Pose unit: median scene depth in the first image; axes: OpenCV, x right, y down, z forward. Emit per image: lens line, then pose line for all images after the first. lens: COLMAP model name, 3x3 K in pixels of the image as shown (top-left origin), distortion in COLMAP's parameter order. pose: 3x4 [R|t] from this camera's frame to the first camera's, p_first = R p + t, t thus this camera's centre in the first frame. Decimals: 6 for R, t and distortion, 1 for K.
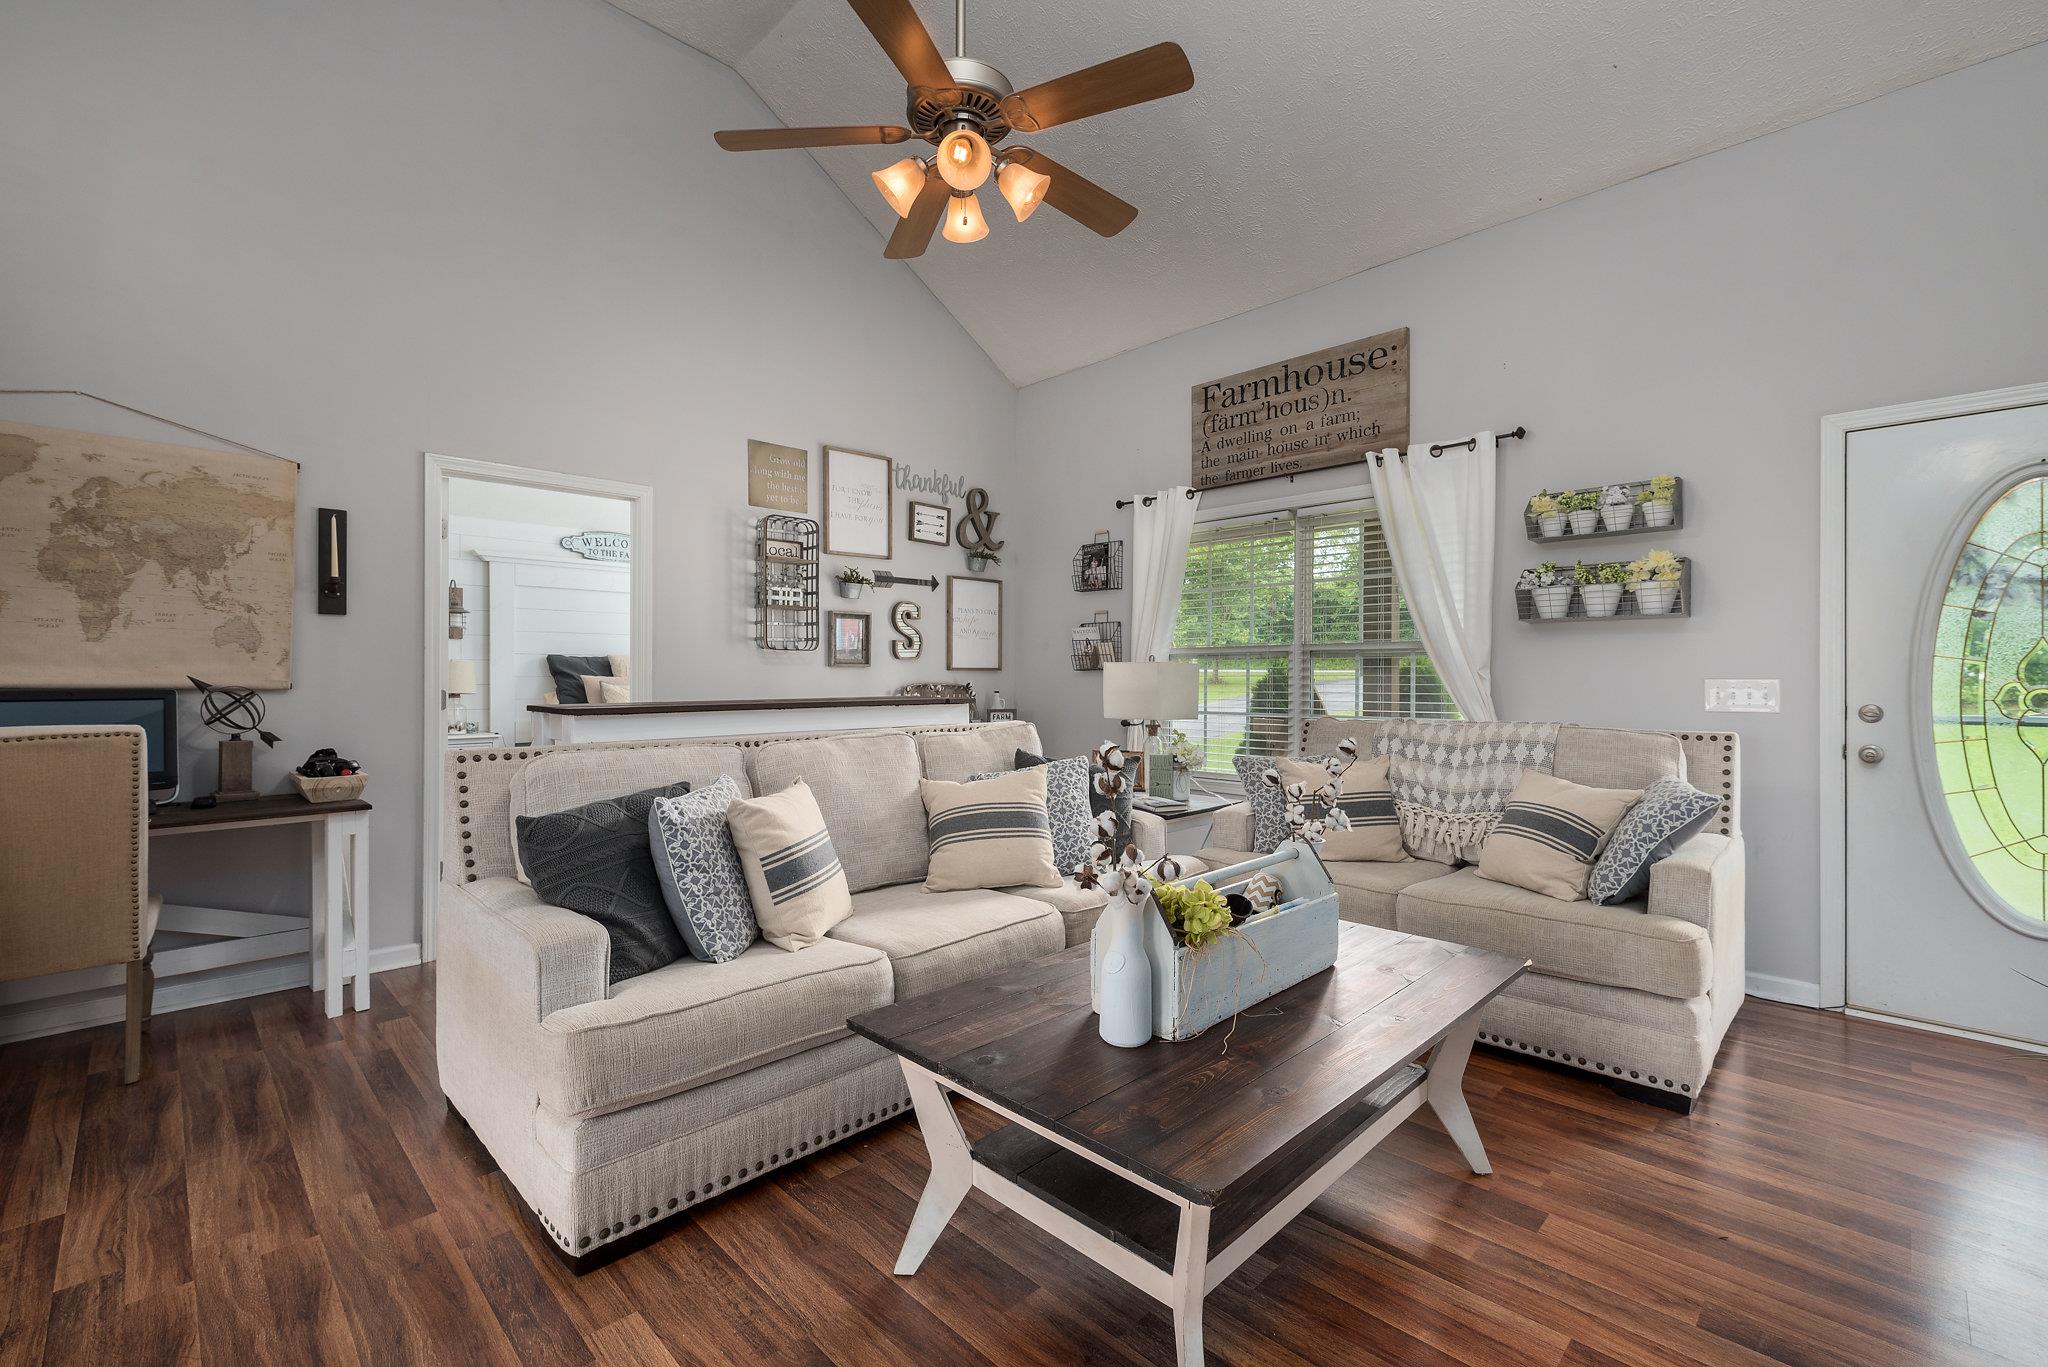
lens RADIAL K [[874.9, 0, 1010.2], [0, 874.9, 674.9], [0, 0, 1]] dist [0.000686, 0.000145]
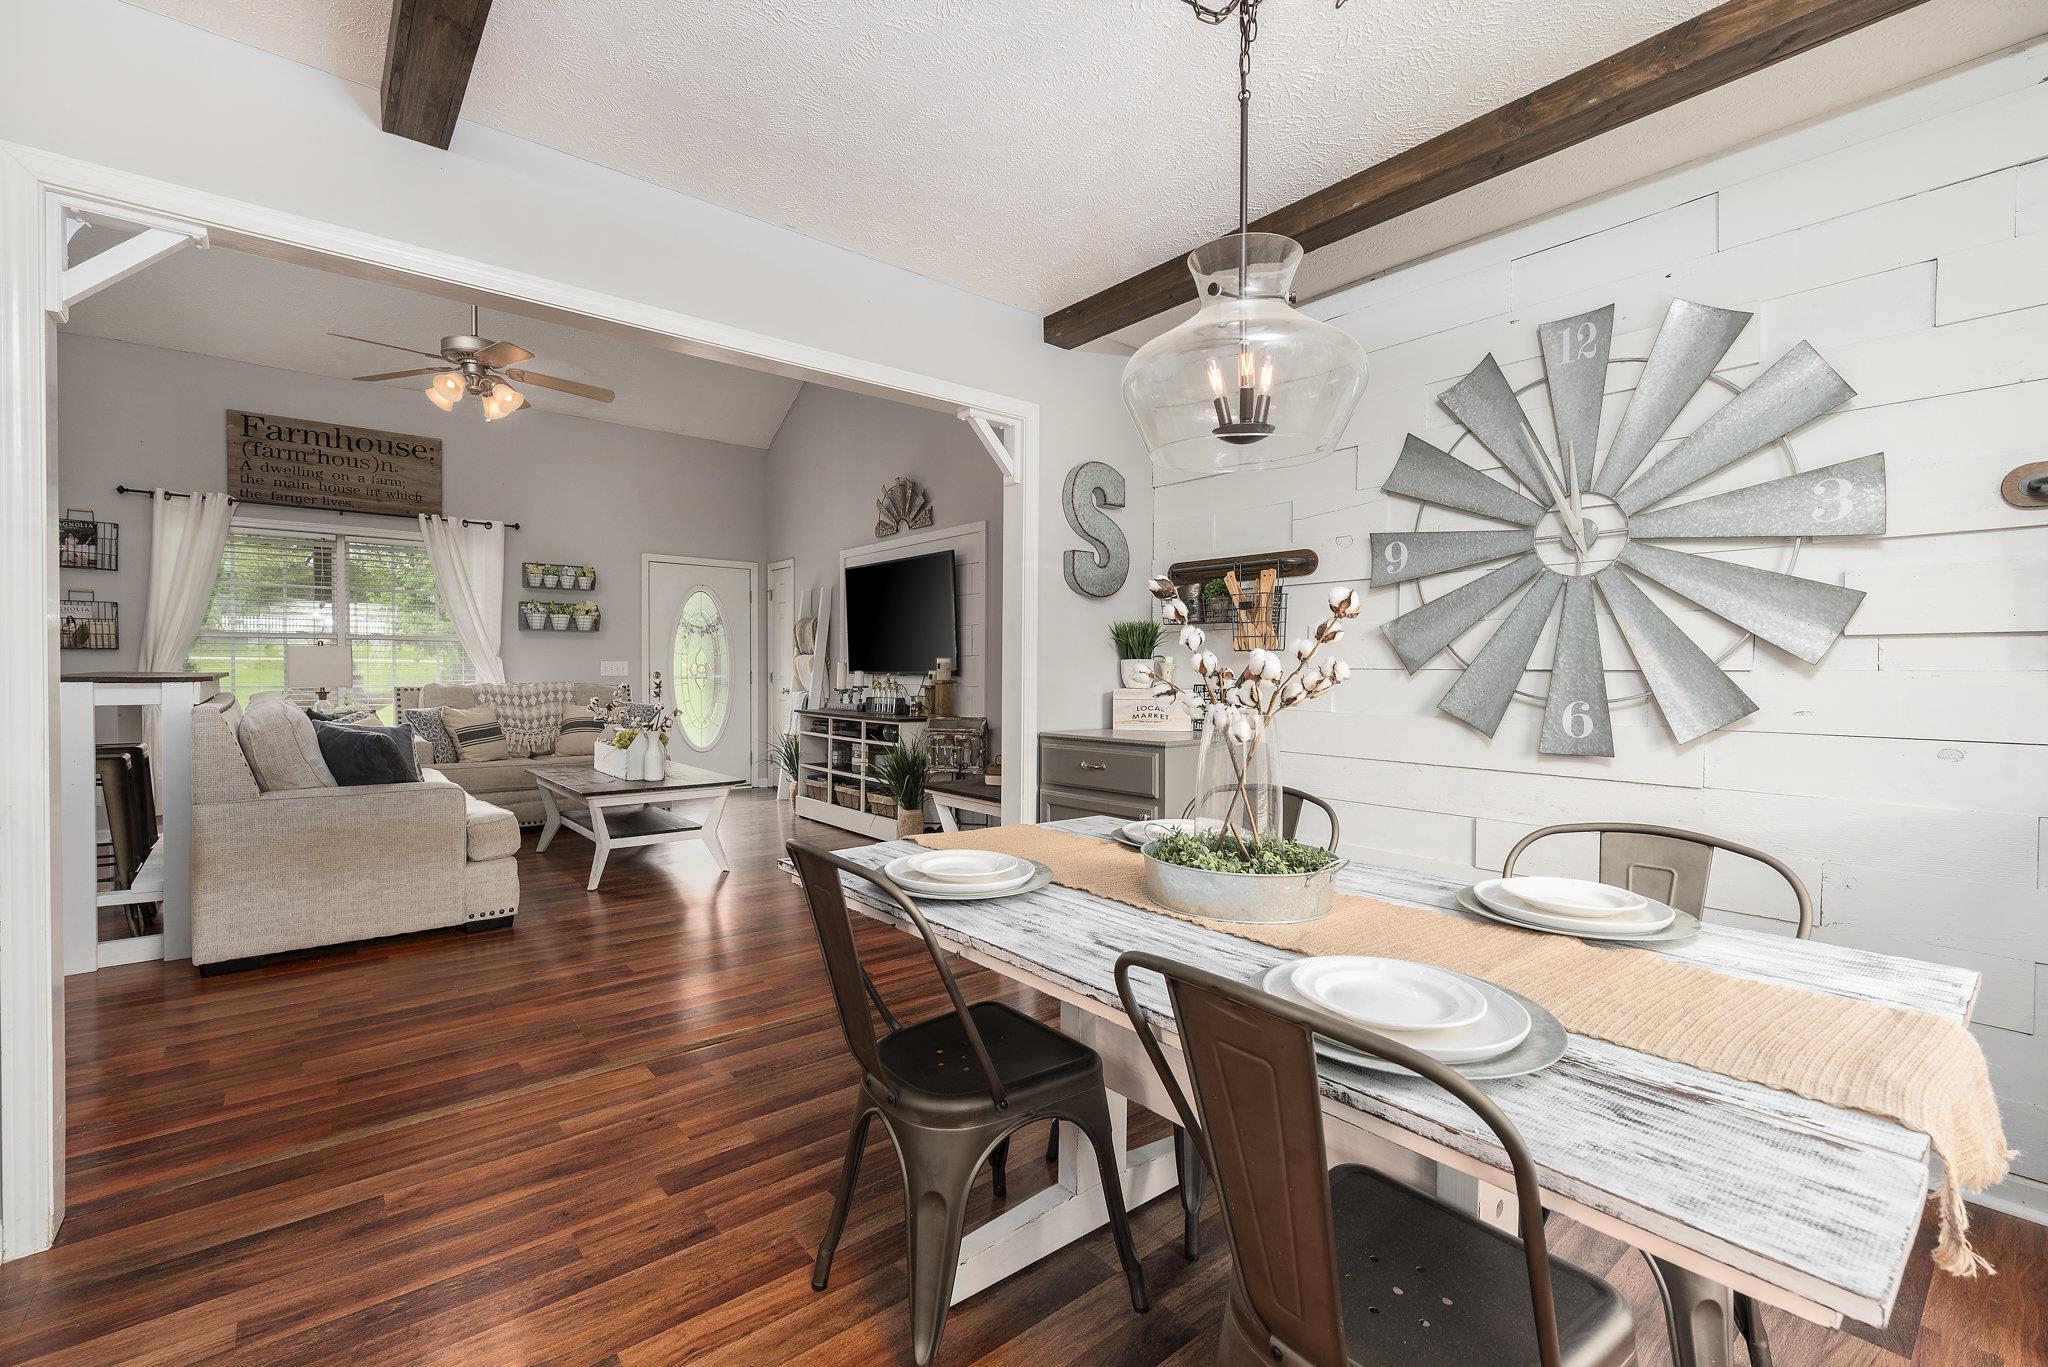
lens RADIAL K [[874.9, 0, 1010.2], [0, 874.9, 674.9], [0, 0, 1]] dist [0.000686, 0.000145]
pose [[0.100957, -0.012962, 0.994806, -1.188404], [-0.009971, 0.999852, 0.014040, -0.001135], [-0.994841, -0.011337, 0.100813, -0.227507]]
